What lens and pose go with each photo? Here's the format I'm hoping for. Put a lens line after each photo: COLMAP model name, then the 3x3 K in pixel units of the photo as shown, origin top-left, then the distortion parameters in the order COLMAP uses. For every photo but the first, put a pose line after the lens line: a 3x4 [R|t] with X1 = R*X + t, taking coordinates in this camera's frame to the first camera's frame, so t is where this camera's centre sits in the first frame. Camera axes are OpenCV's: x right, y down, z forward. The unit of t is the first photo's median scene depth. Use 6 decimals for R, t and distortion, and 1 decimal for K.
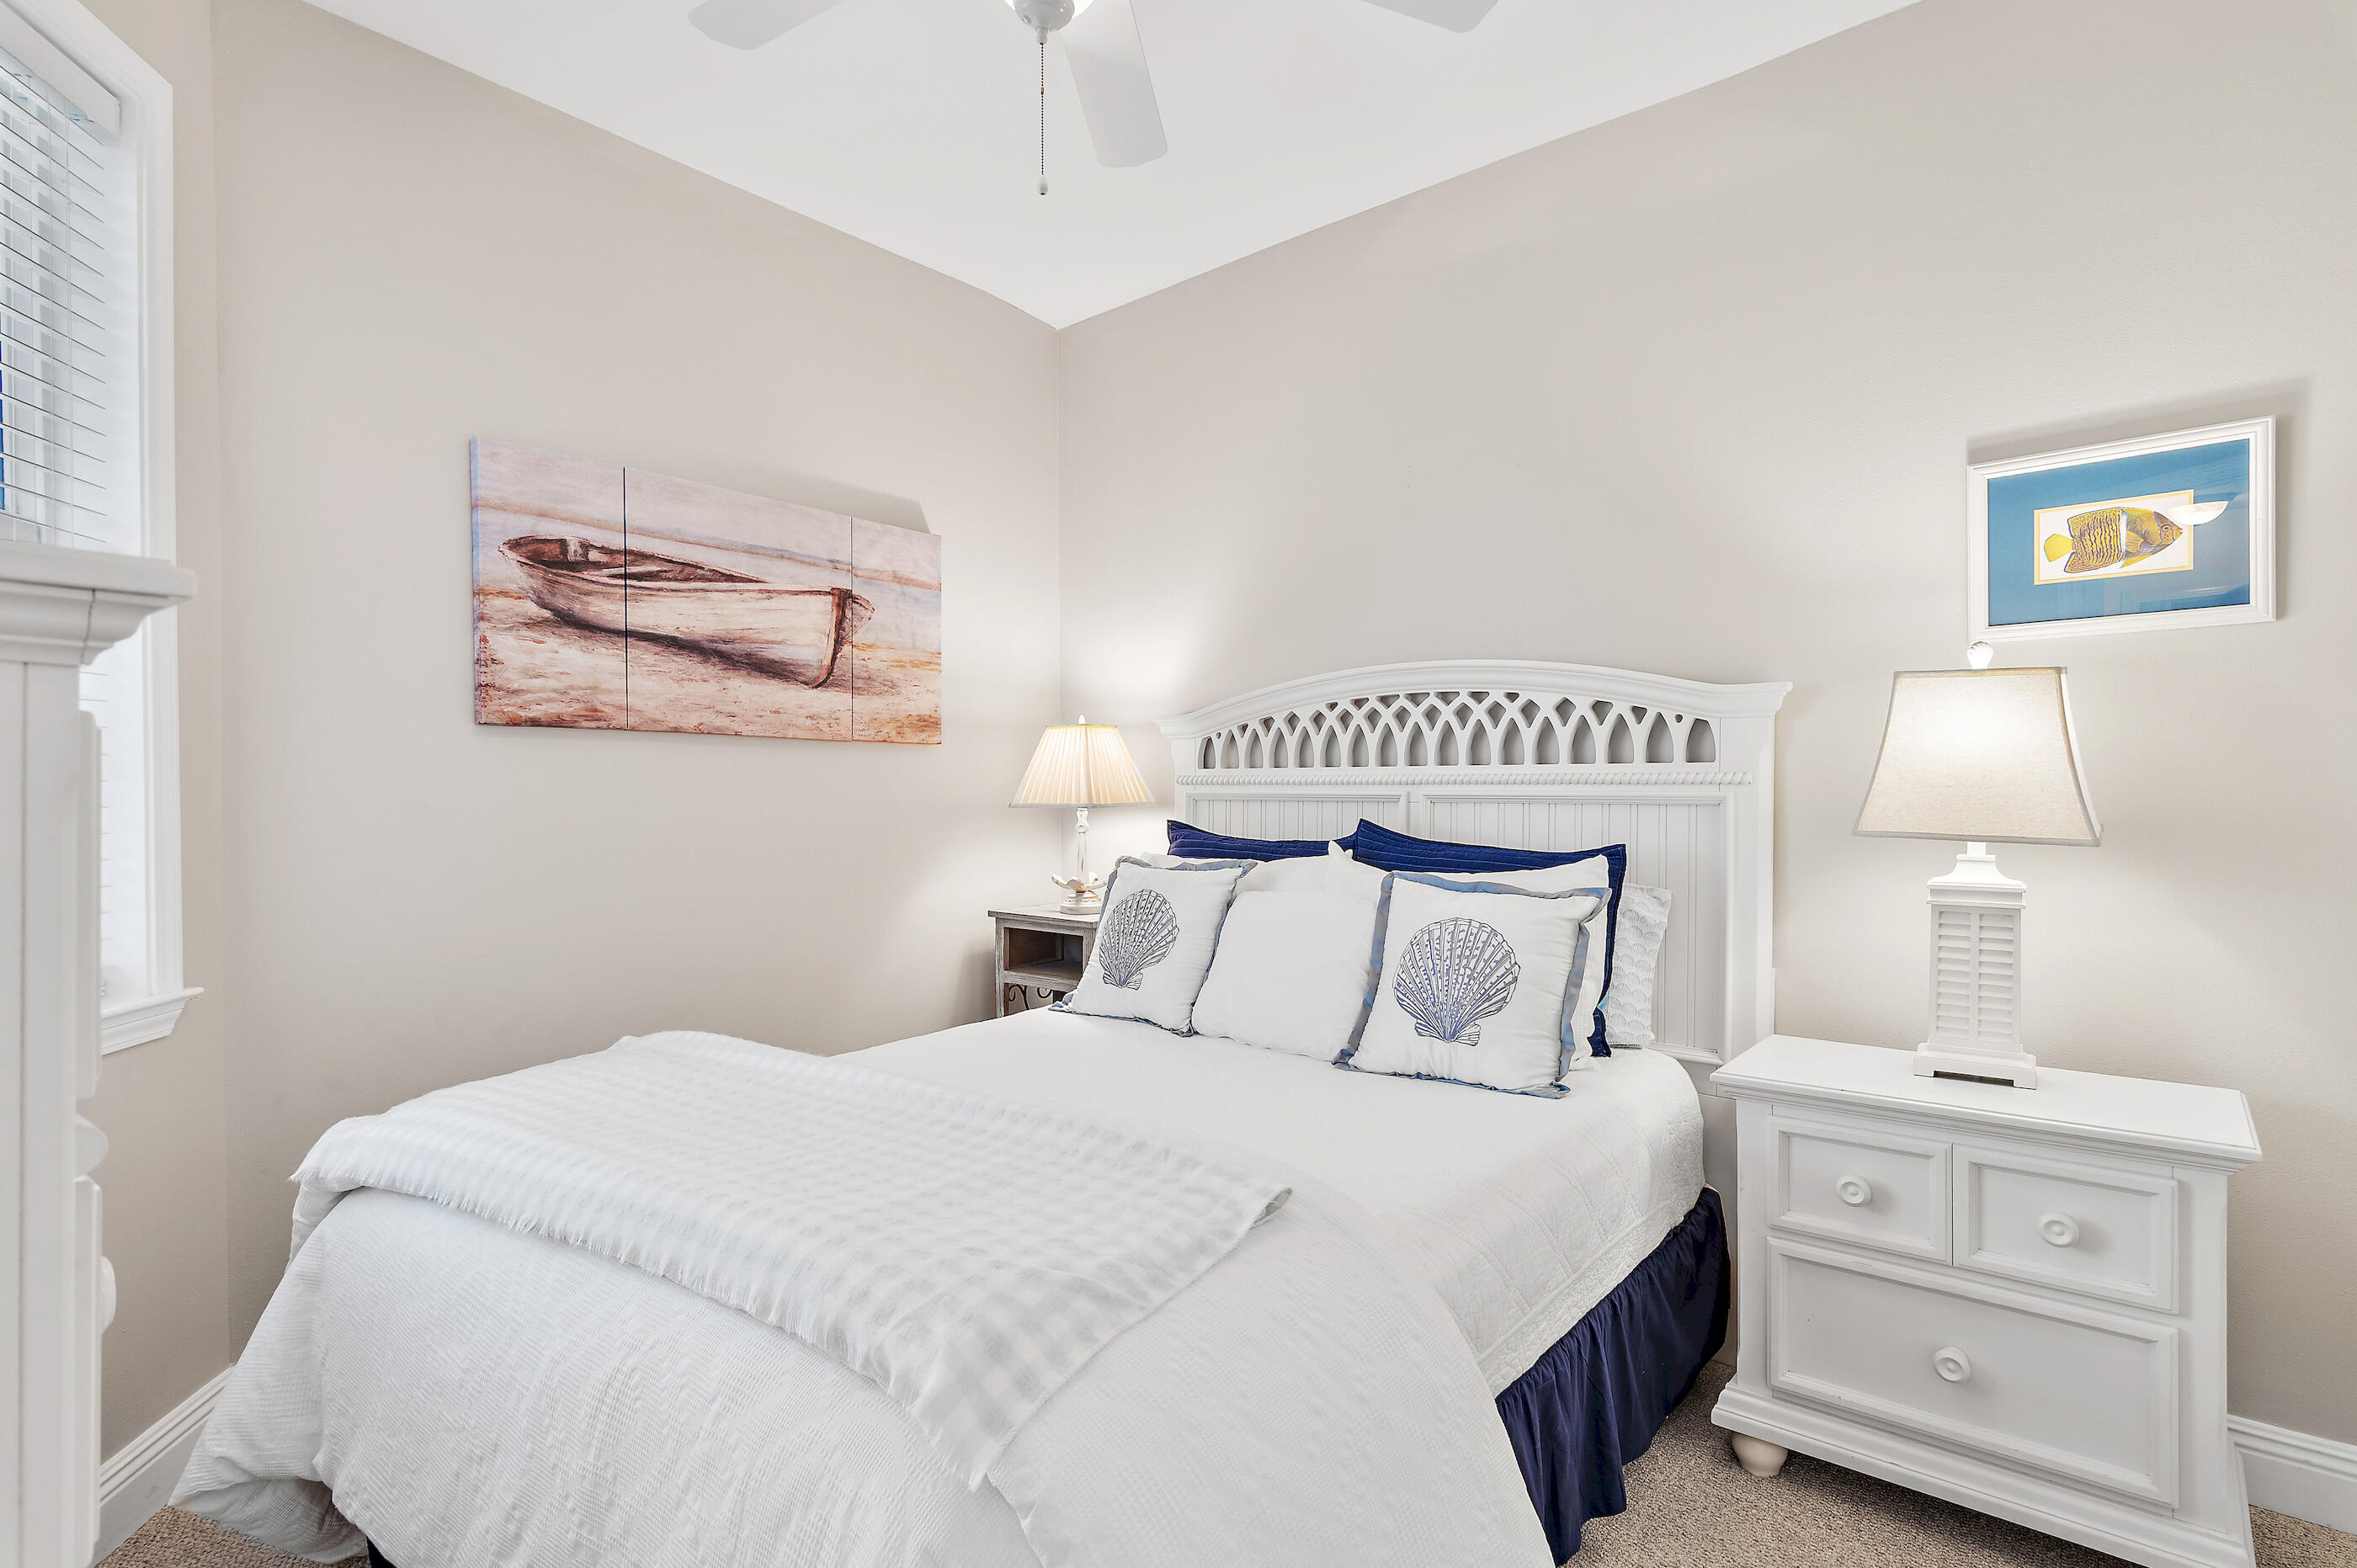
lens RADIAL K [[1141.4, 0, 1185.5], [0, 1141.4, 780.4], [0, 0, 1]] dist [0.002990, -0.000925]
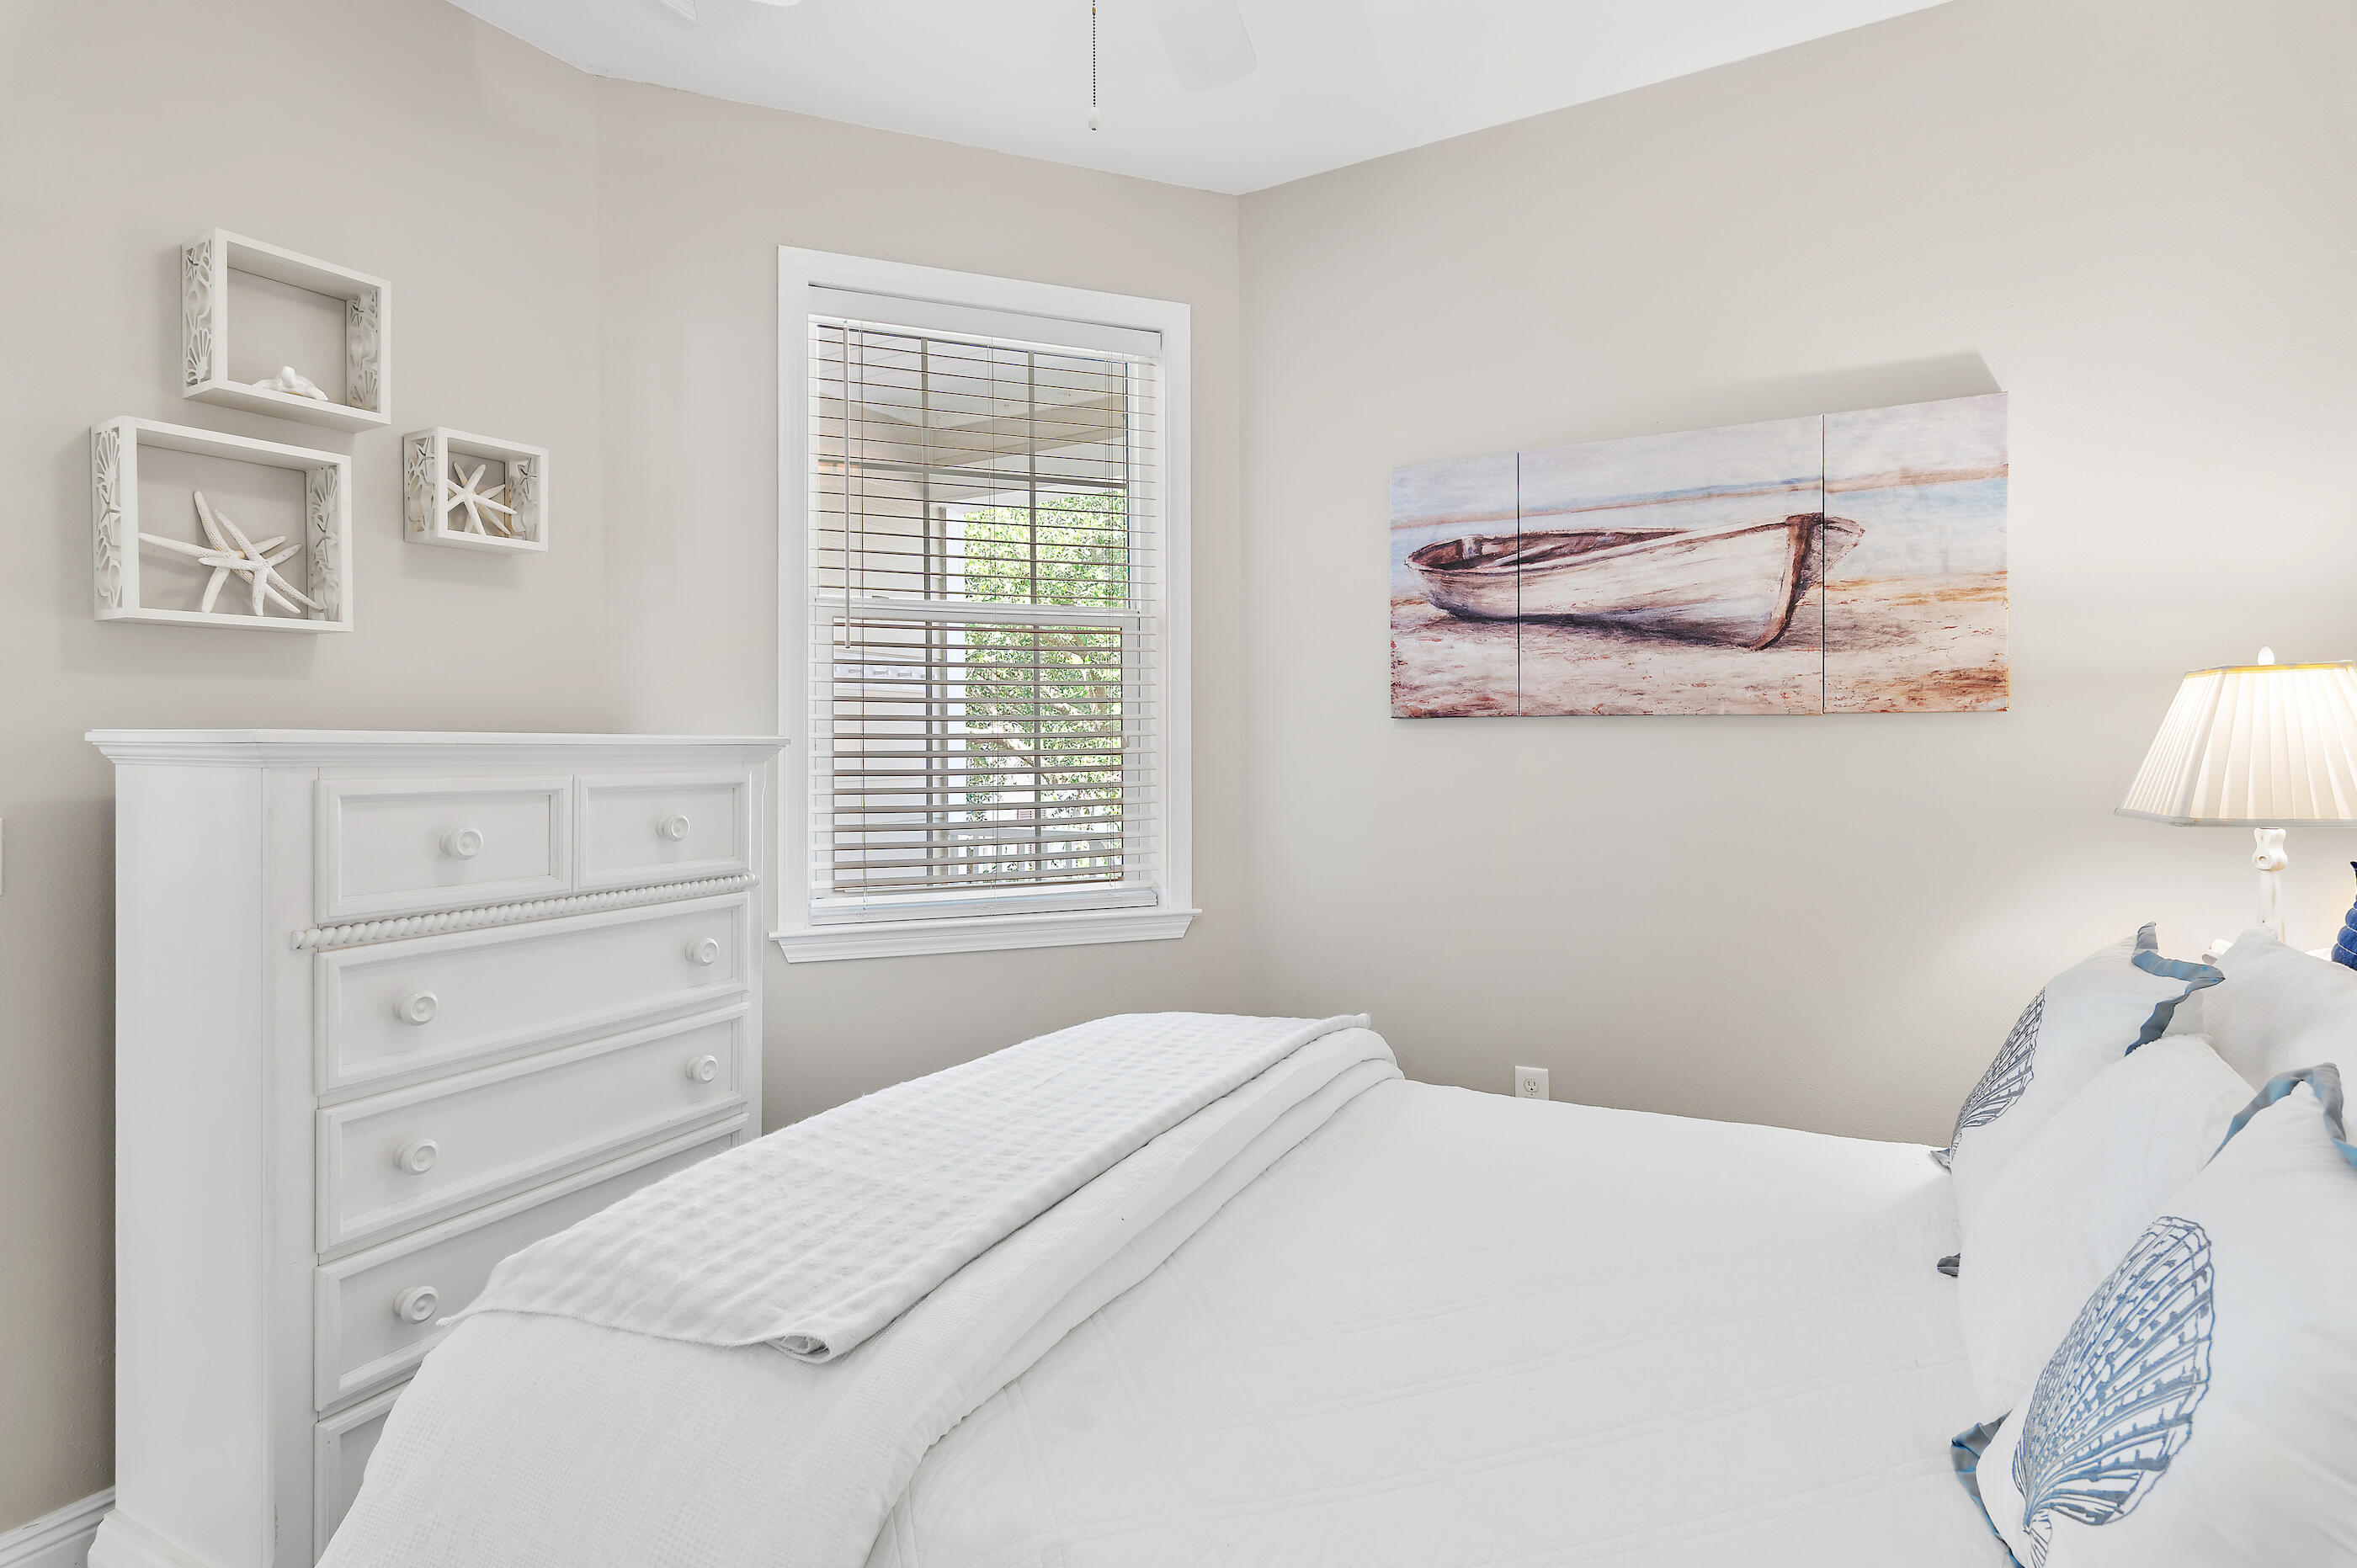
lens RADIAL K [[1150.4, 0, 1176.8], [0, 1150.4, 740.9], [0, 0, 1]] dist [0.001059, -0.000155]
pose [[0.175885, -0.002322, -0.984408, 0.421633], [0.013444, 0.999910, 0.000044, -0.025464], [0.984319, -0.013242, 0.175900, 0.503515]]
